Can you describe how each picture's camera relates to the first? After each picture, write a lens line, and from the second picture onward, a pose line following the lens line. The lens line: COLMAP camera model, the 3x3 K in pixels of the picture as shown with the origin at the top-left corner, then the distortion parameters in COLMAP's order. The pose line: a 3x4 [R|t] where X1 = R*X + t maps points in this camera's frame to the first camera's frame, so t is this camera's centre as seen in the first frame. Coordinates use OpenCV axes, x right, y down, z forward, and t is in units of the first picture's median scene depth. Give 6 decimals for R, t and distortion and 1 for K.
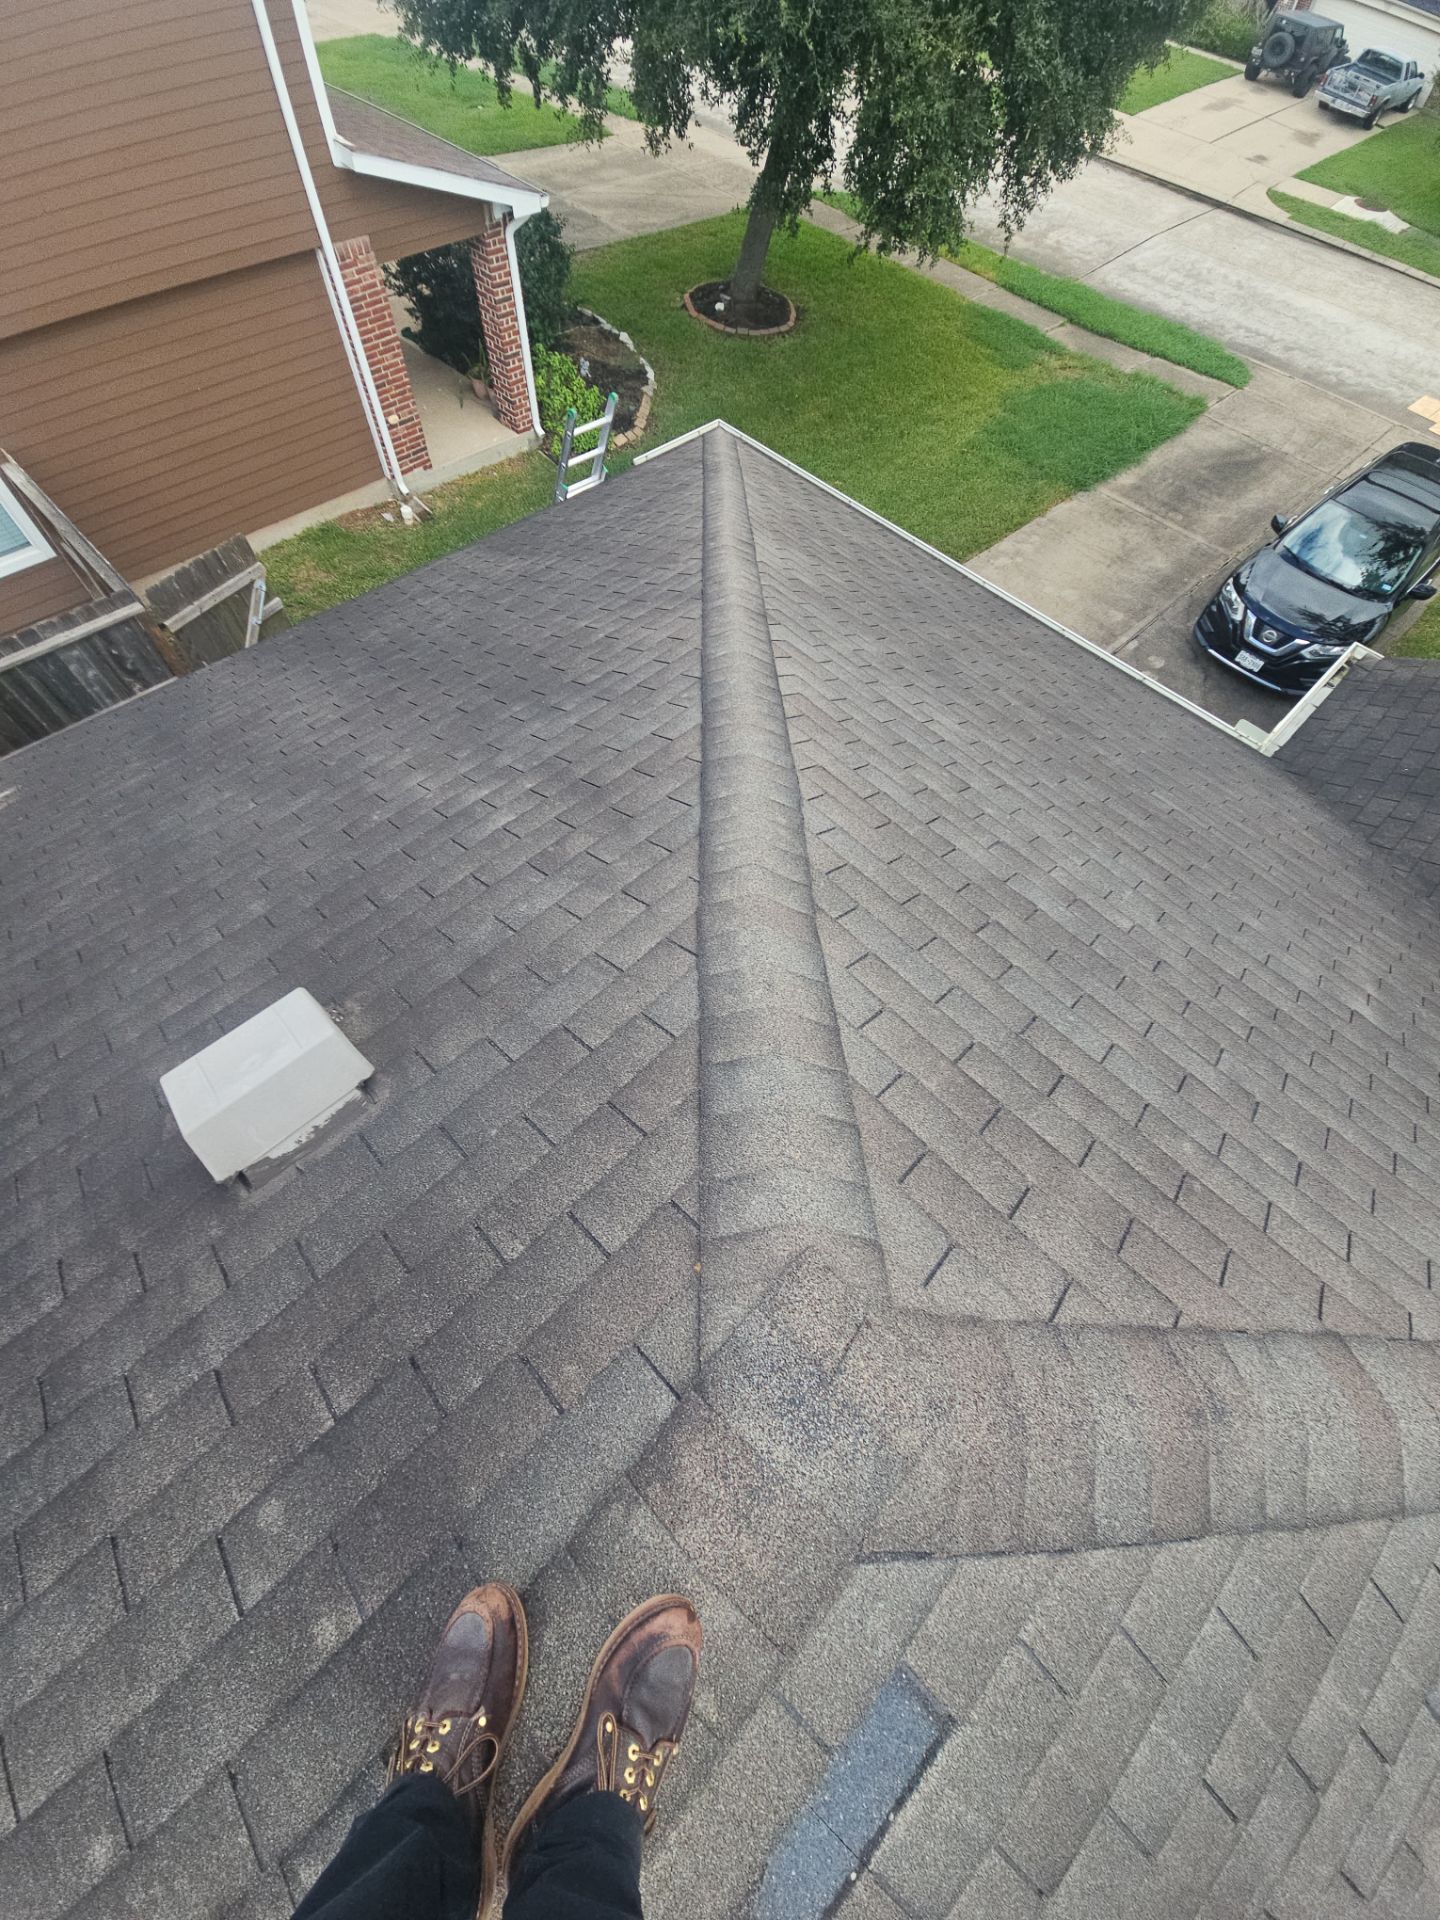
lens RADIAL K [[788.1, 0, 716.7], [0, 788.1, 943.9], [0, 0, 1]] dist [0.001254, 0.000464]
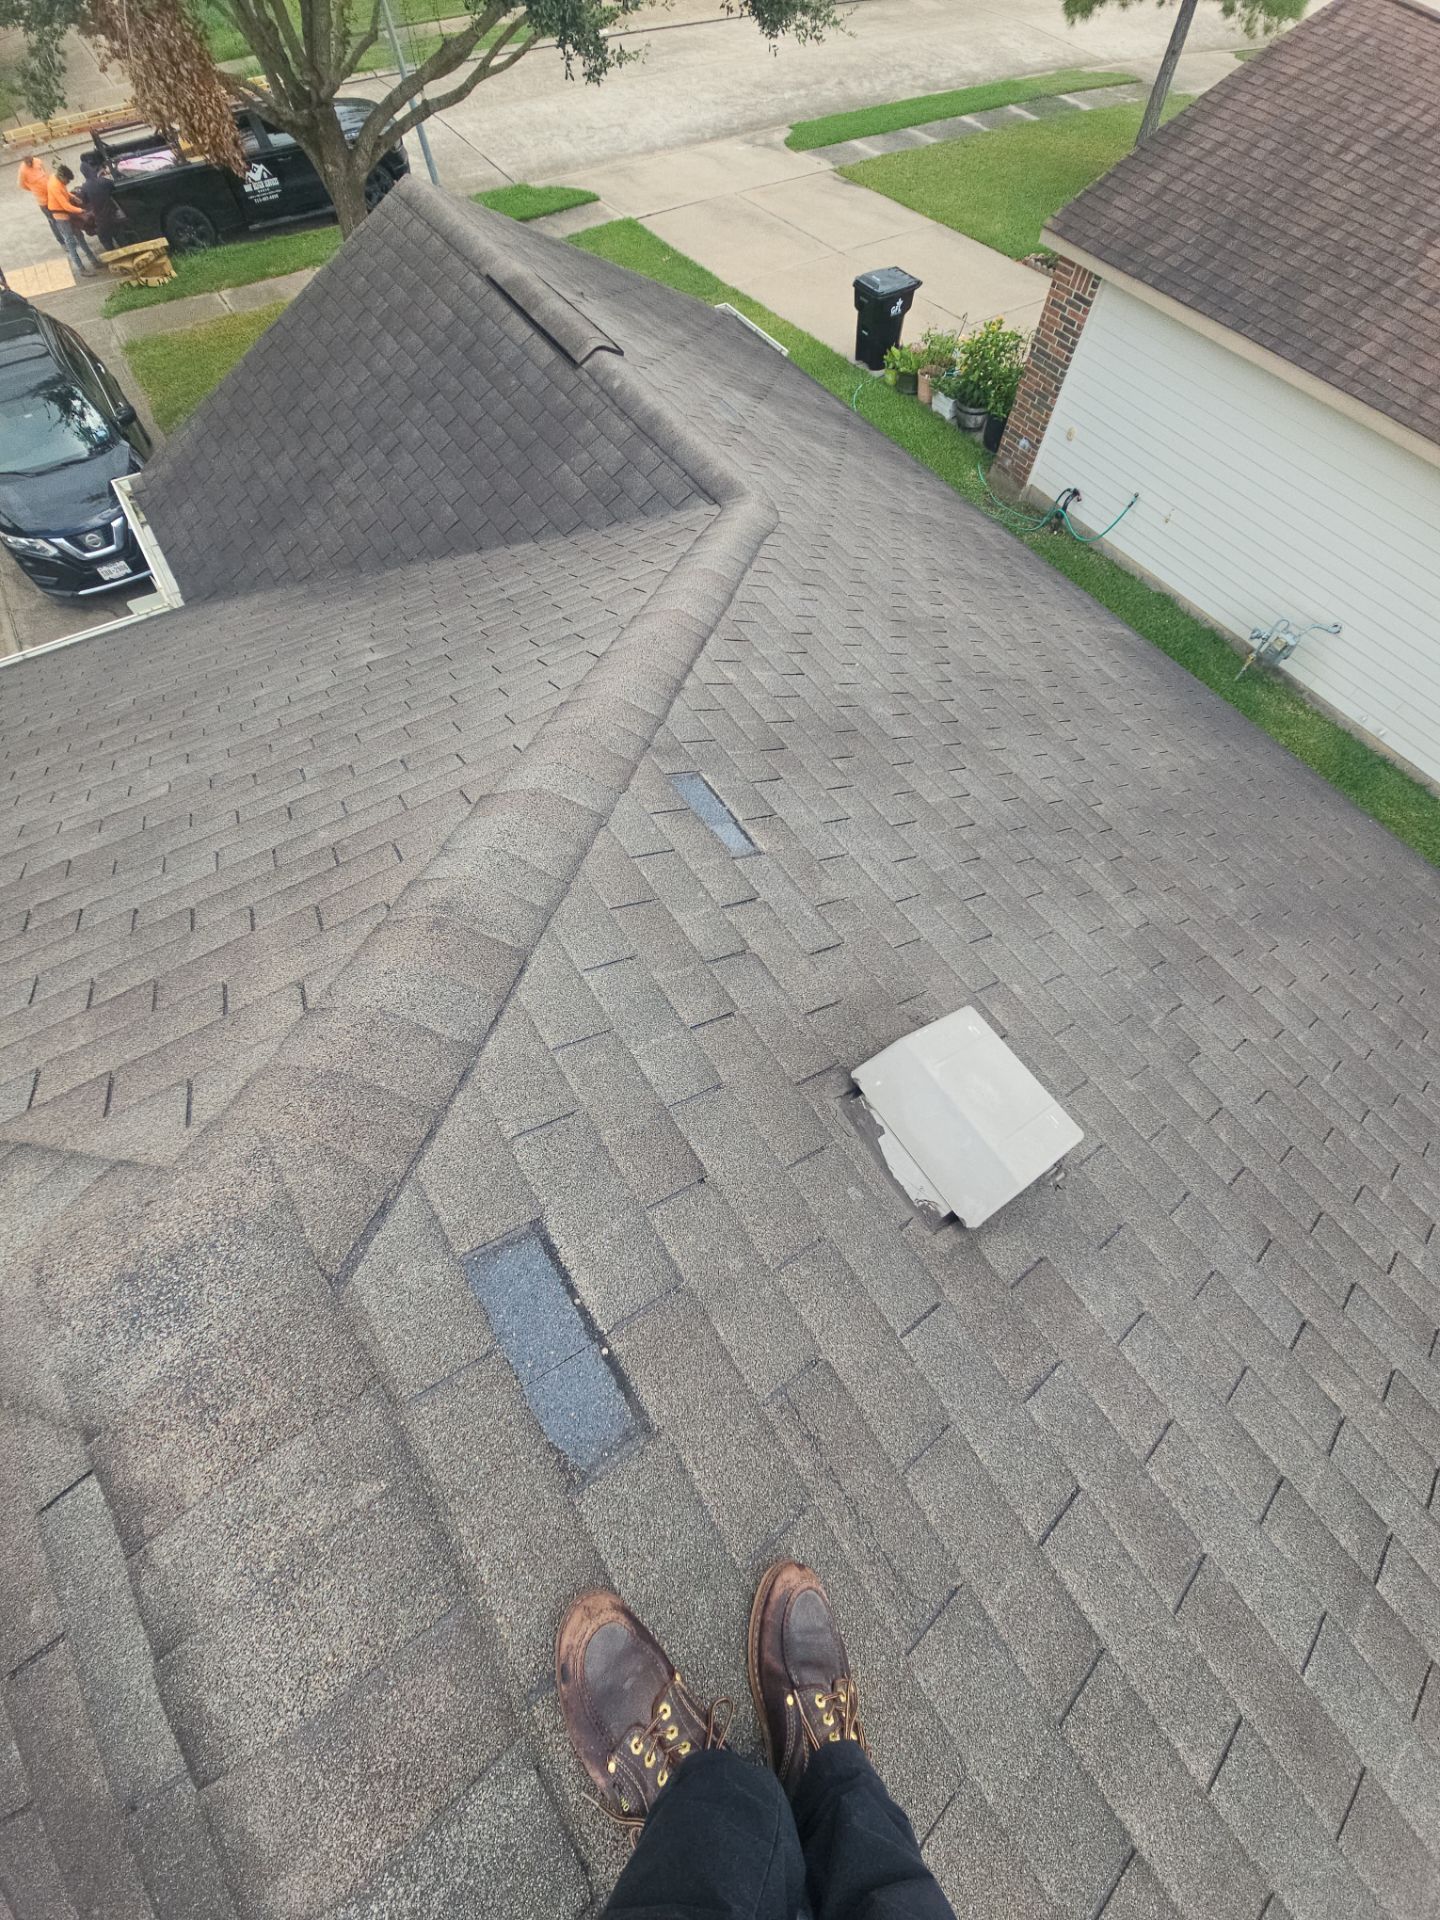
lens RADIAL K [[774.8, 0, 724.5], [0, 774.8, 956.3], [0, 0, 1]] dist [0.000065, 0.000843]
pose [[0.203656, -0.888073, 0.412129, 0.069733], [0.841112, 0.374142, 0.390575, 0.191120], [-0.501054, 0.267104, 0.823165, -0.040958]]
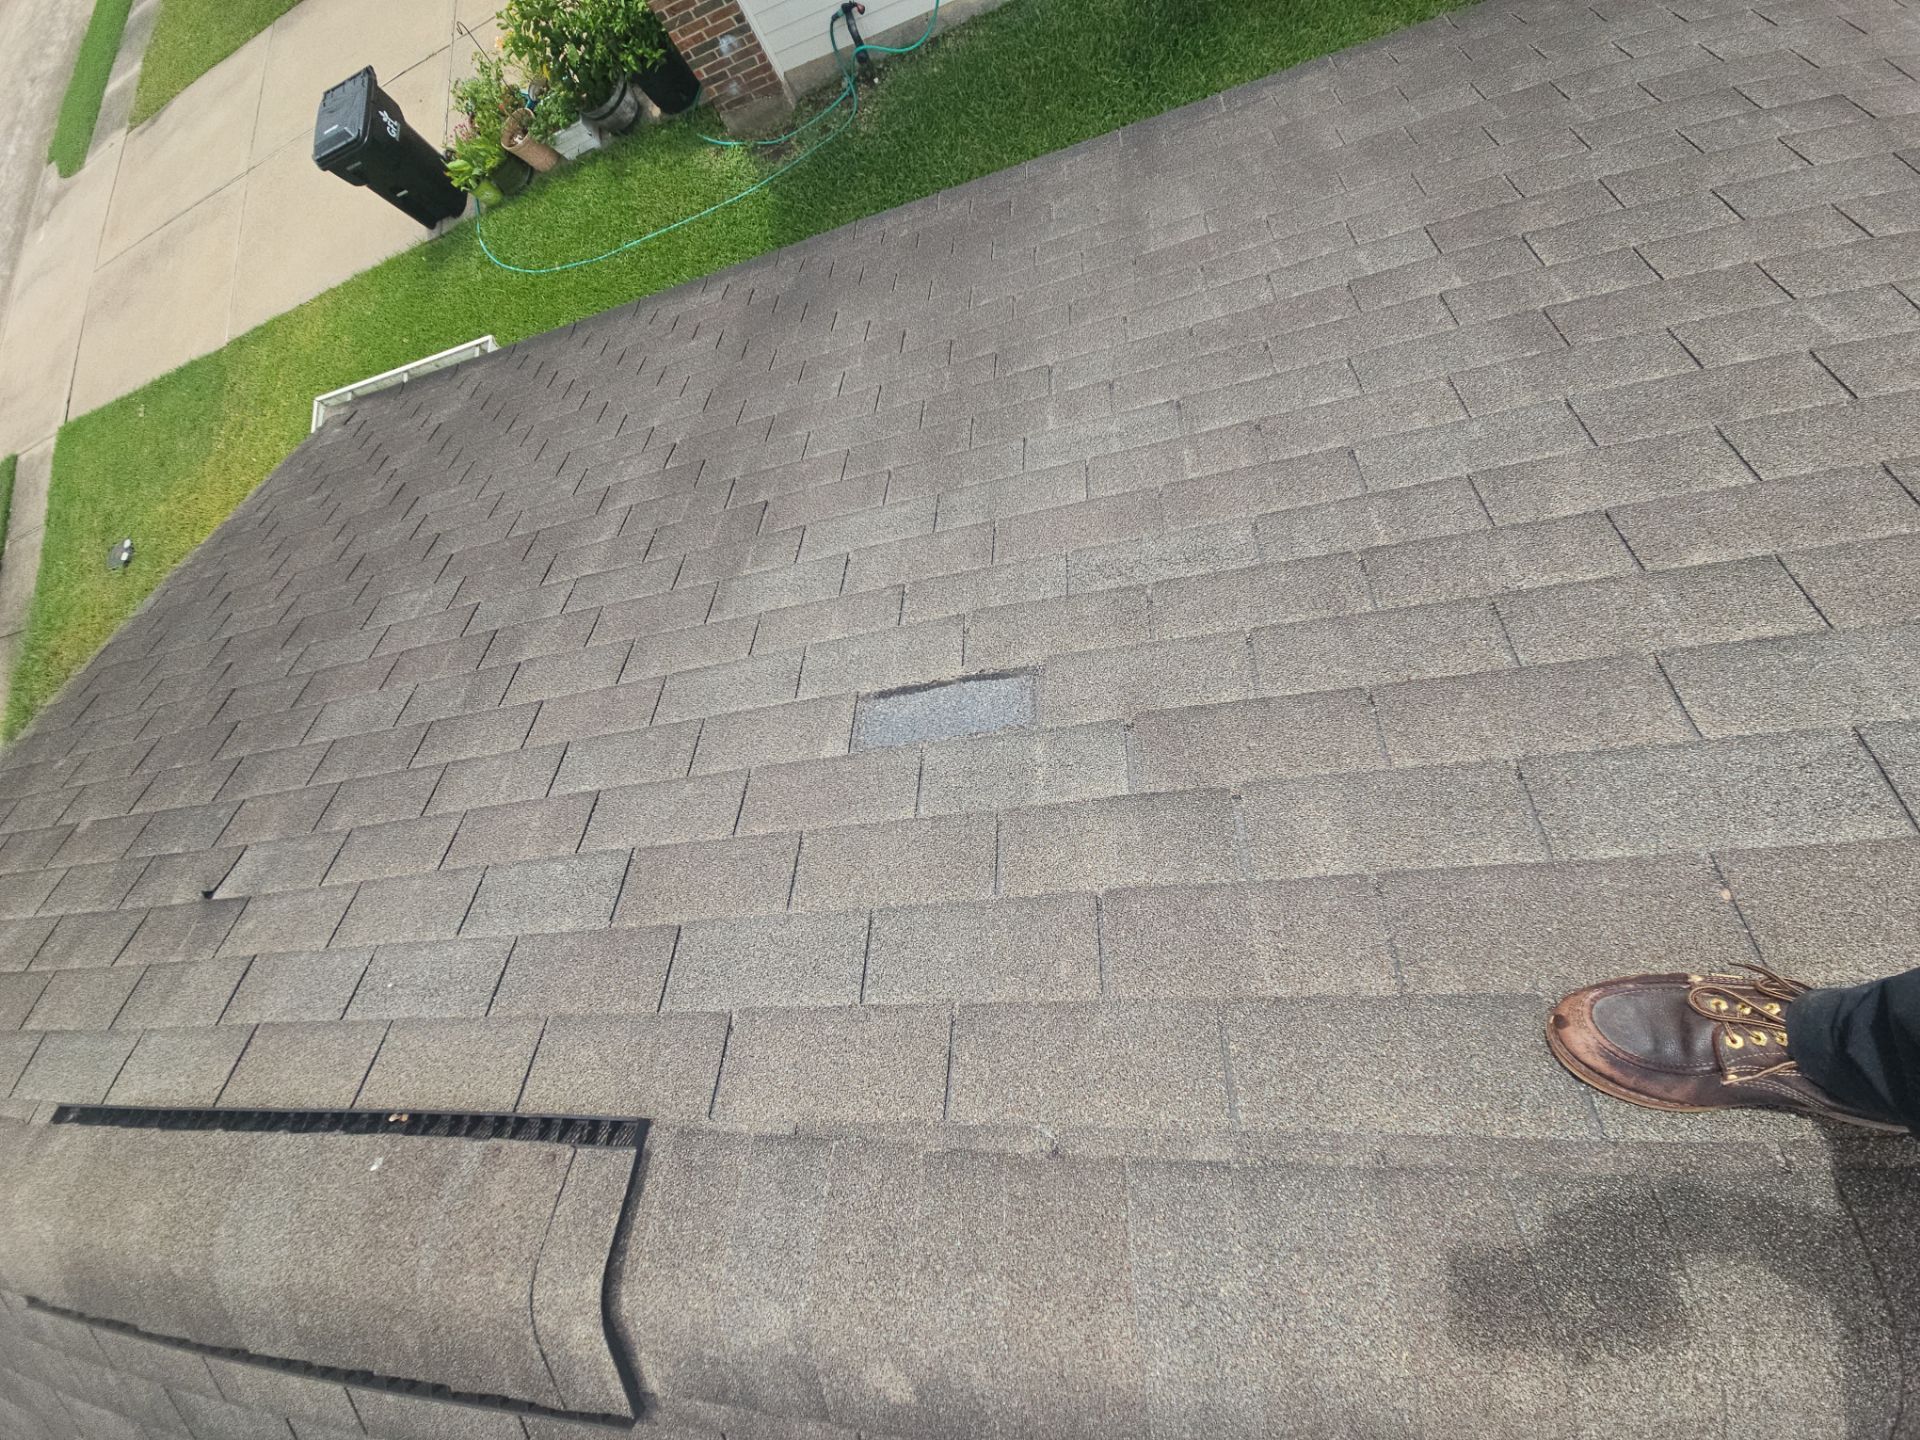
lens RADIAL K [[774.0, 0, 960.0], [0, 774.0, 720.0], [0, 0, 1]] dist [0.038735, -0.023964]
pose [[-0.742955, -0.598061, 0.300566, 1.461187], [0.665259, -0.610271, 0.430115, 0.223225], [-0.073808, 0.519511, 0.851270, 0.558401]]
